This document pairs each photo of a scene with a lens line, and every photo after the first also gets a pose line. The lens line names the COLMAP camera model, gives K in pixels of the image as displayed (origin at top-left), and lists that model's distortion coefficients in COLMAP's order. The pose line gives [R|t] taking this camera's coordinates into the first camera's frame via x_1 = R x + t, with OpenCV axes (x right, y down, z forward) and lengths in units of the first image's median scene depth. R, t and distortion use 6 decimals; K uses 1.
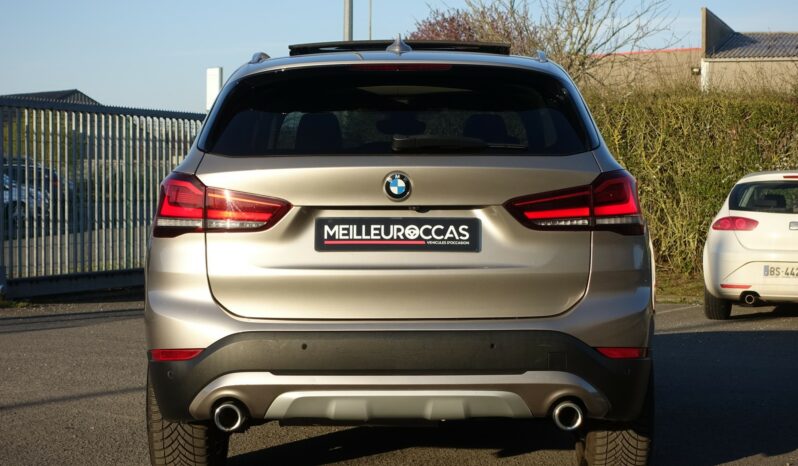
lens RADIAL K [[1689.7, 0, 399.0], [0, 1689.7, 234.0], [0, 0, 1]] dist [-0.224542, 0.000000]
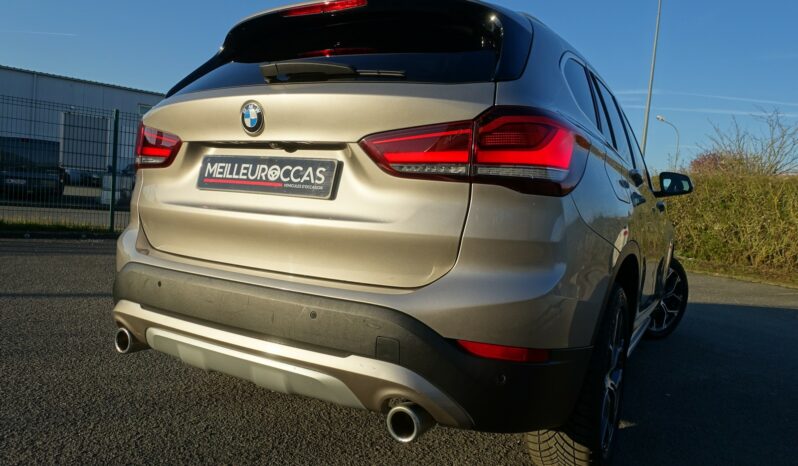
lens RADIAL K [[539.4, 0, 398.3], [0, 539.4, 235.8], [0, 0, 1]] dist [-0.011179, 0.006660]
pose [[0.862184, 0.092848, -0.498014, 0.209507], [-0.091372, 0.995440, 0.027398, 0.018106], [0.498287, 0.021882, 0.866736, 0.786249]]
